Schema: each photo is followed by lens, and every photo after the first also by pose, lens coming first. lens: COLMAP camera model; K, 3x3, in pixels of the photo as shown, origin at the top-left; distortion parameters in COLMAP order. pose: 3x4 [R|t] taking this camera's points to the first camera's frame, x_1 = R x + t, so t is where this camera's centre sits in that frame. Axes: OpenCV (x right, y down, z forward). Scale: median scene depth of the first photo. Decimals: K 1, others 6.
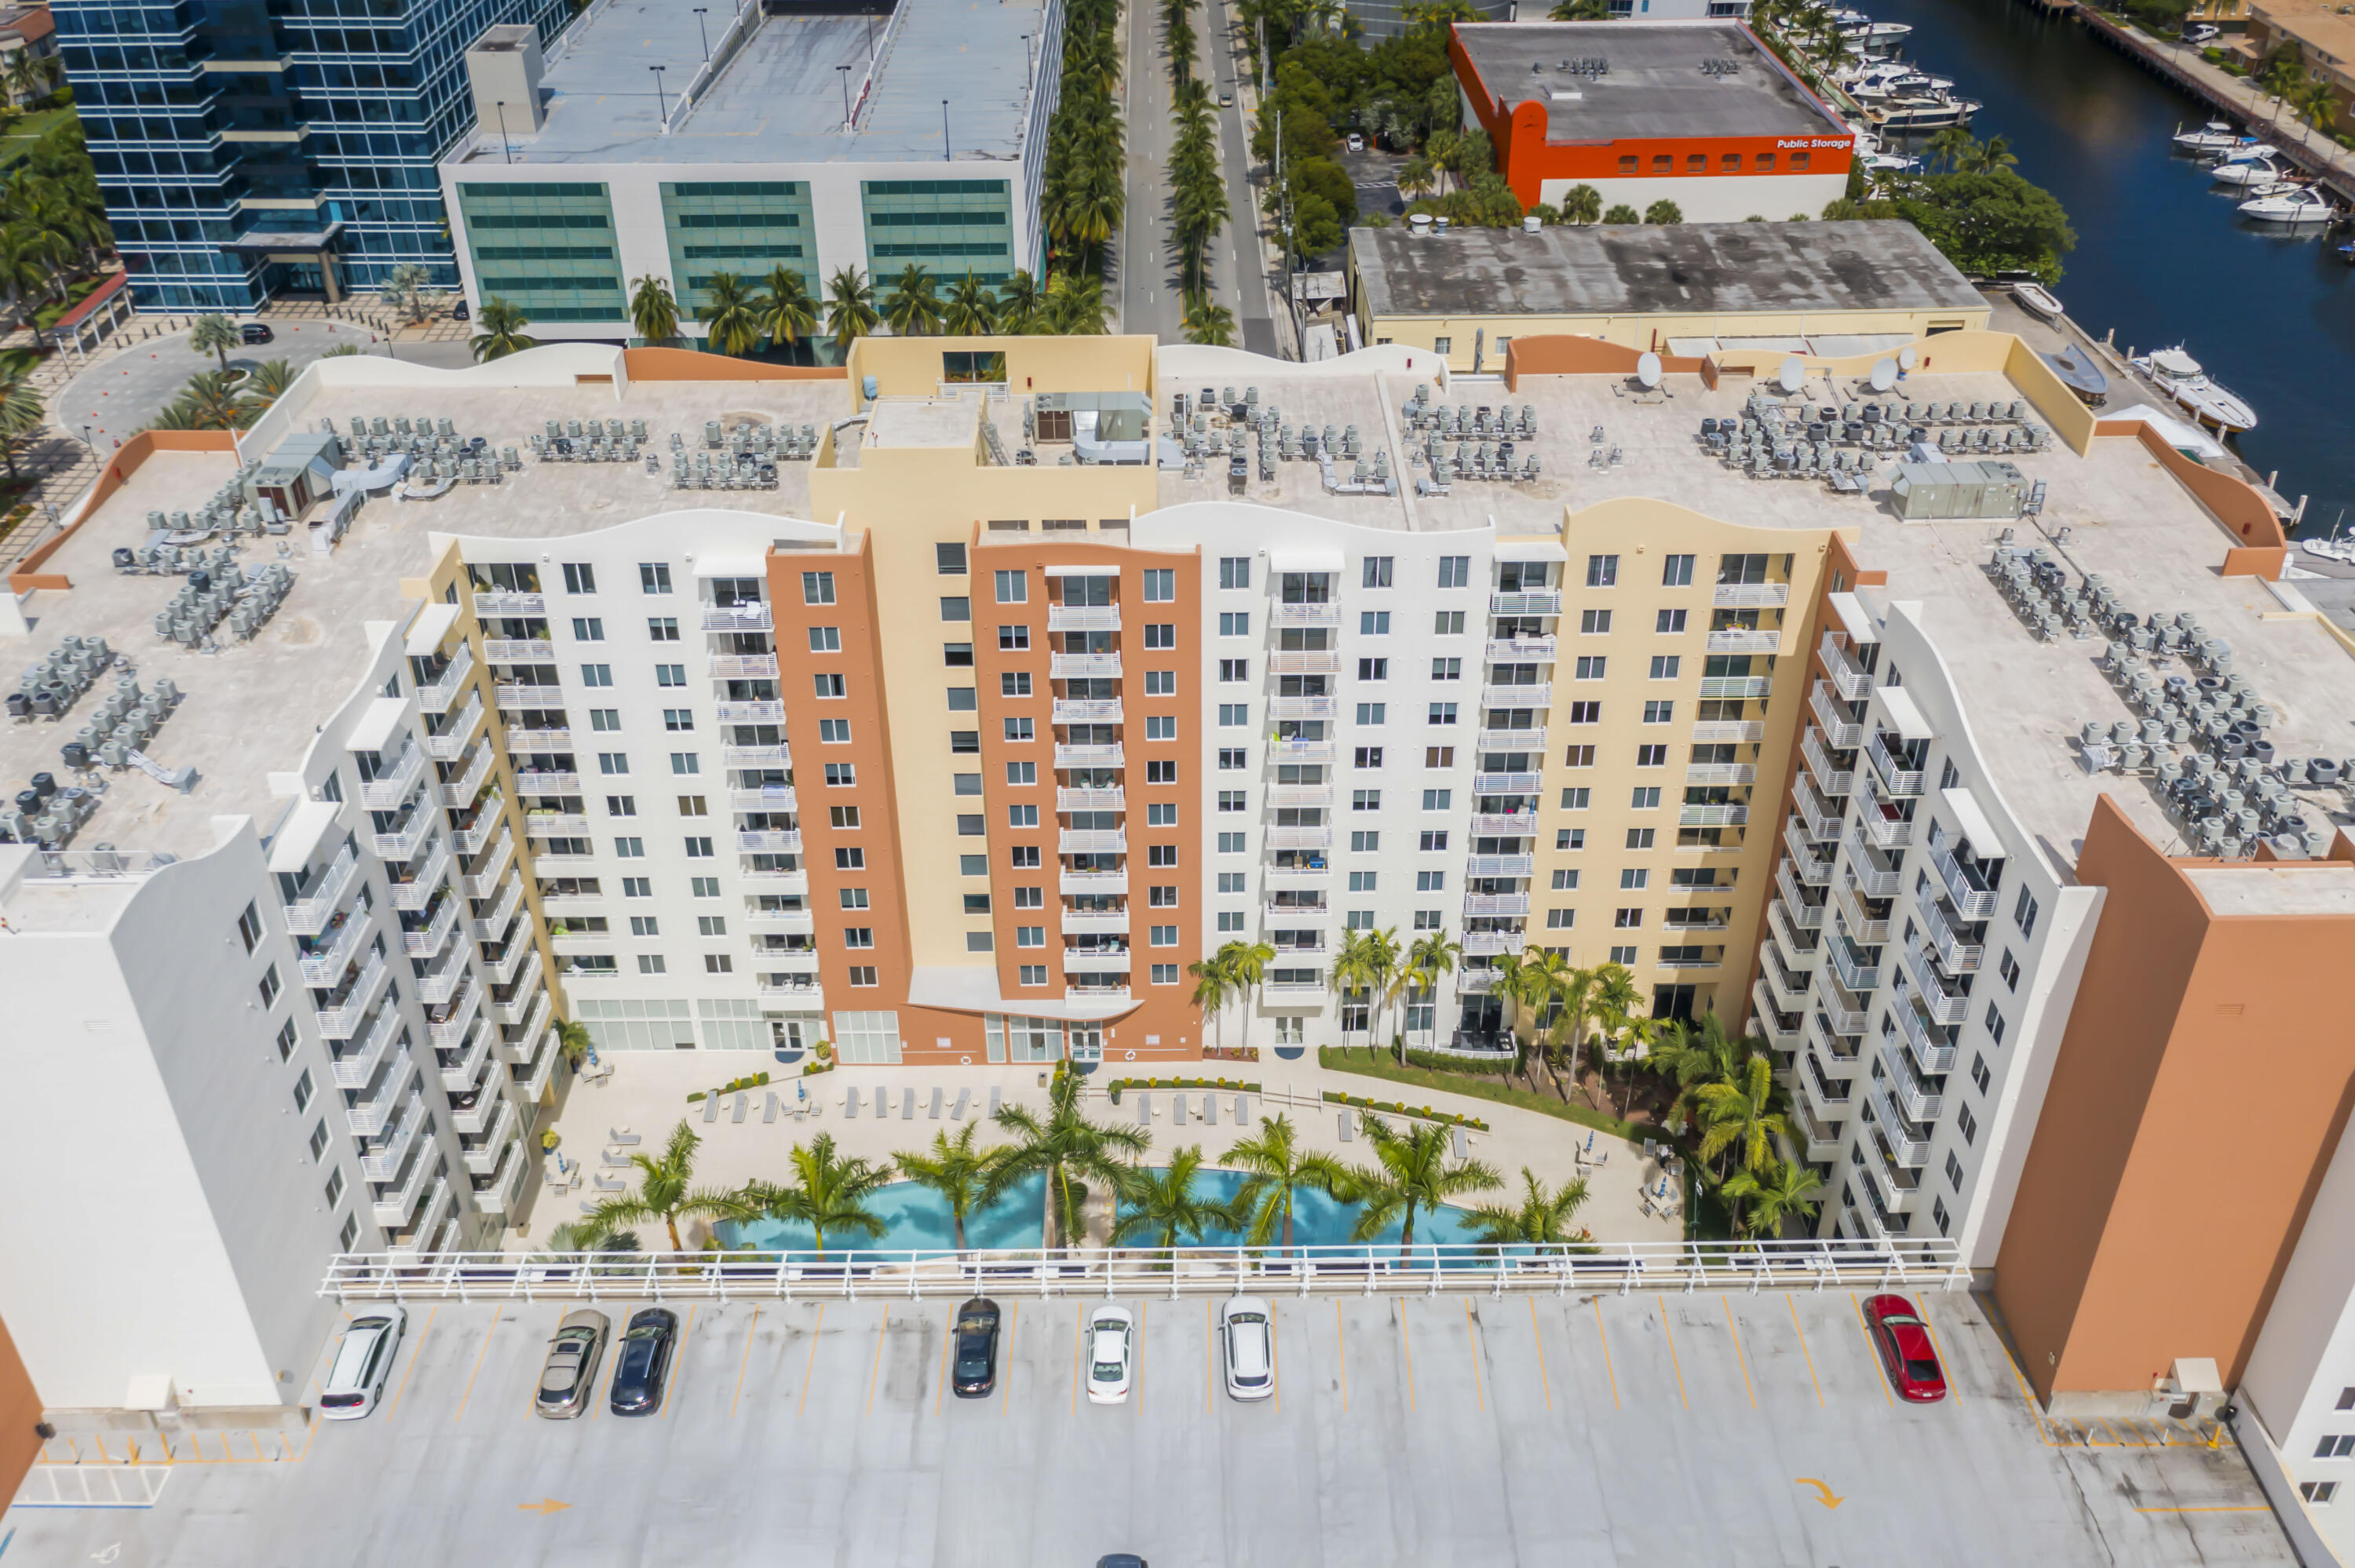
lens RADIAL K [[1778.8, 0, 1177.5], [0, 1778.8, 784.0], [0, 0, 1]] dist [0.011709, 0.007350]
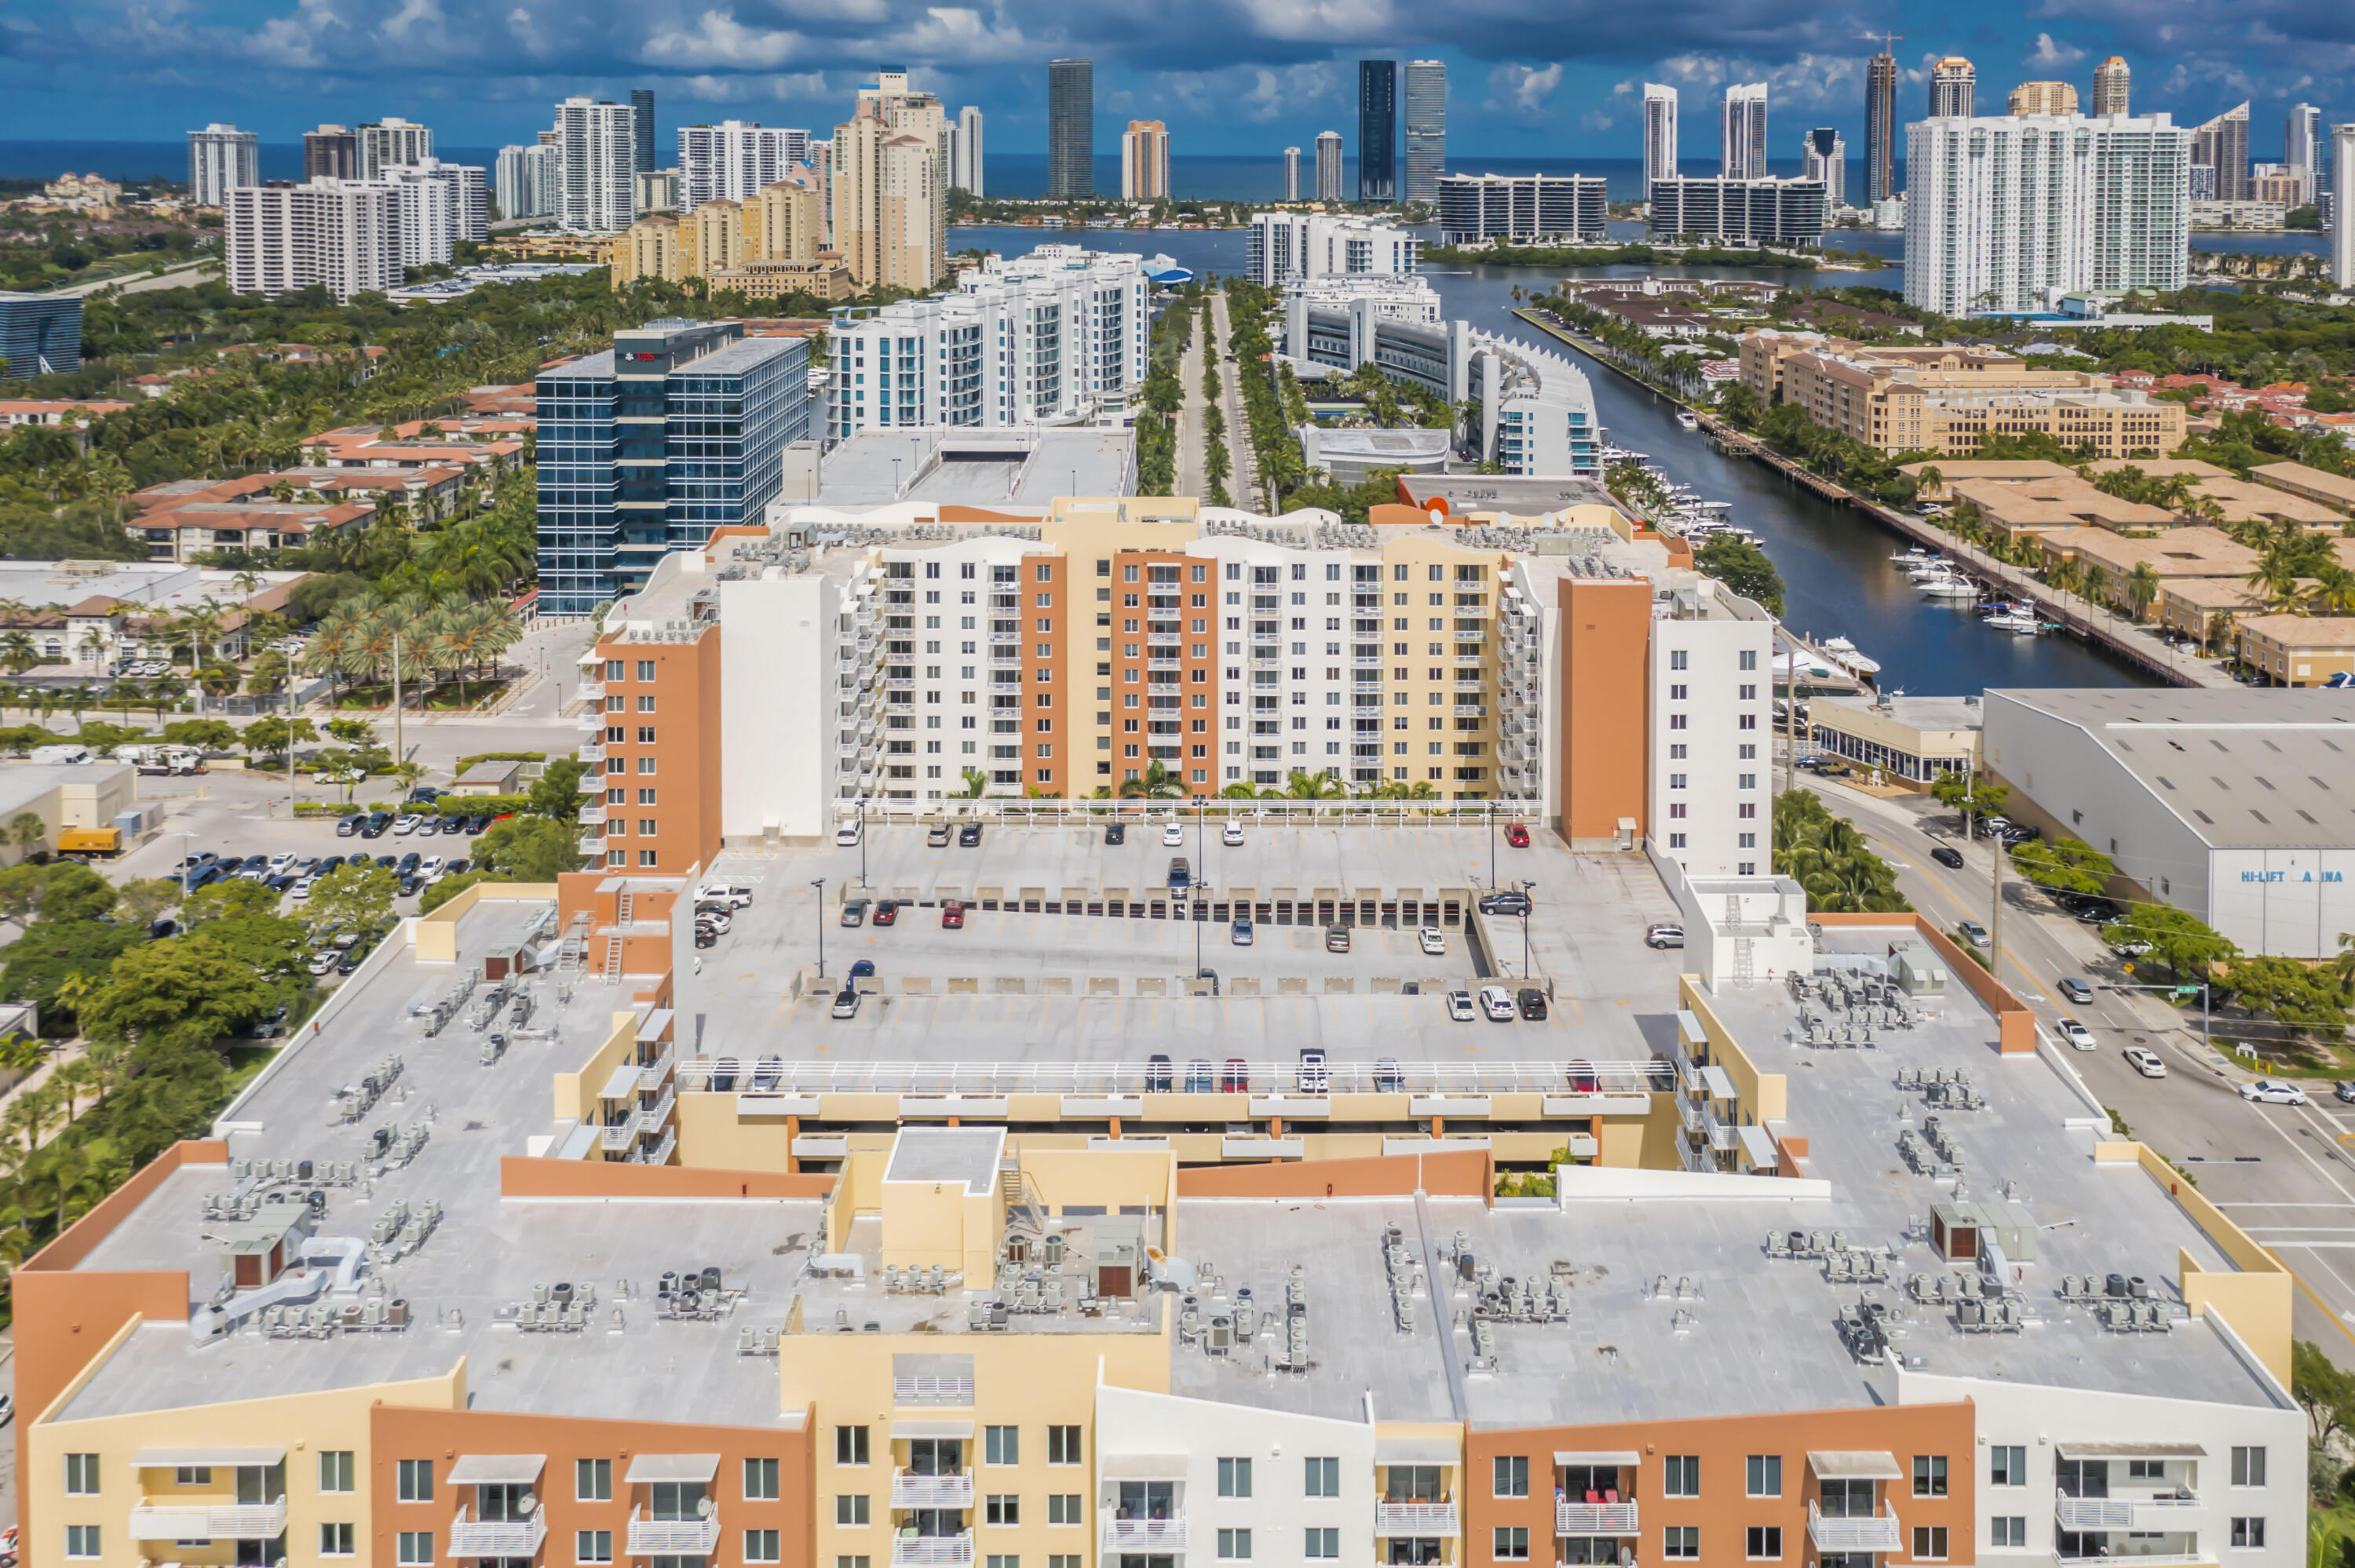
lens RADIAL K [[1703.9, 0, 1240.1], [0, 1703.9, 788.2], [0, 0, 1]] dist [-0.010034, 0.003106]
pose [[0.999891, 0.007297, 0.012825, 0.015473], [-0.003356, 0.958840, -0.283926, 0.715274], [-0.014369, 0.283852, 0.958760, -0.911319]]
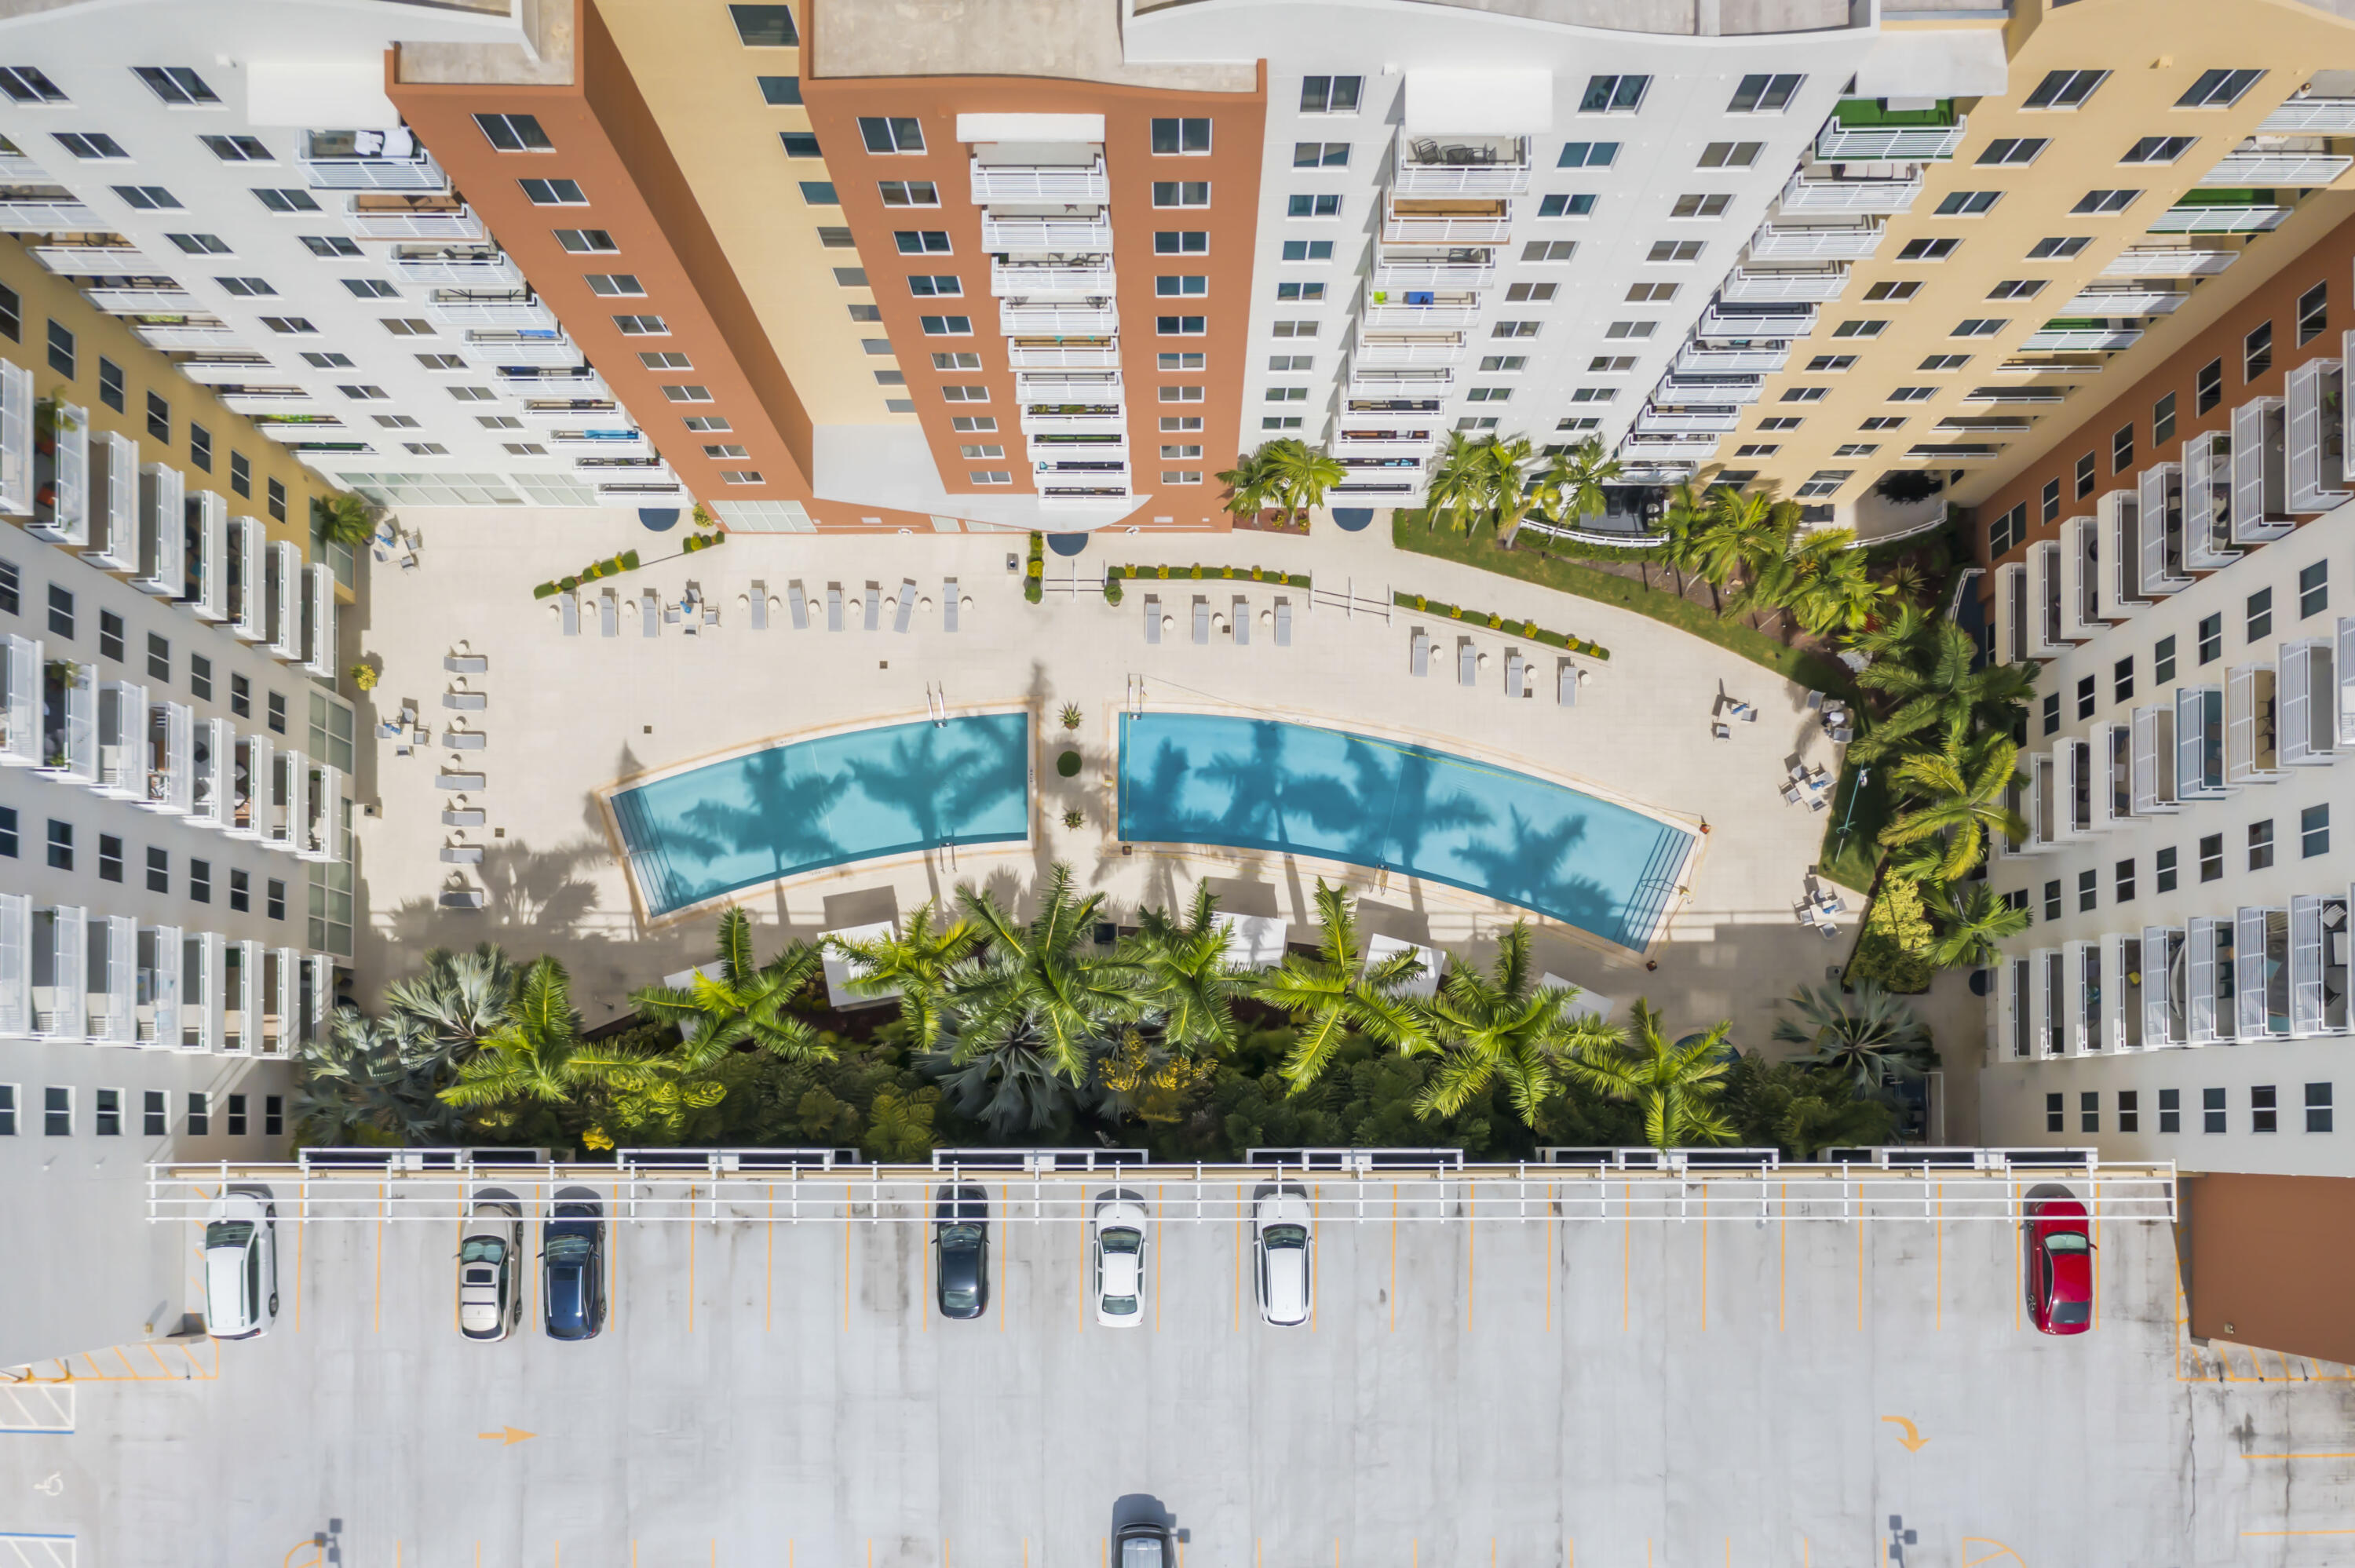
lens RADIAL K [[1778.8, 0, 1177.5], [0, 1778.8, 784.0], [0, 0, 1]] dist [0.011709, 0.007350]
pose [[0.999971, 0.003546, 0.006688, -0.013784], [-0.007456, 0.614561, 0.788834, -0.388510], [-0.001313, -0.788861, 0.614570, 0.521015]]
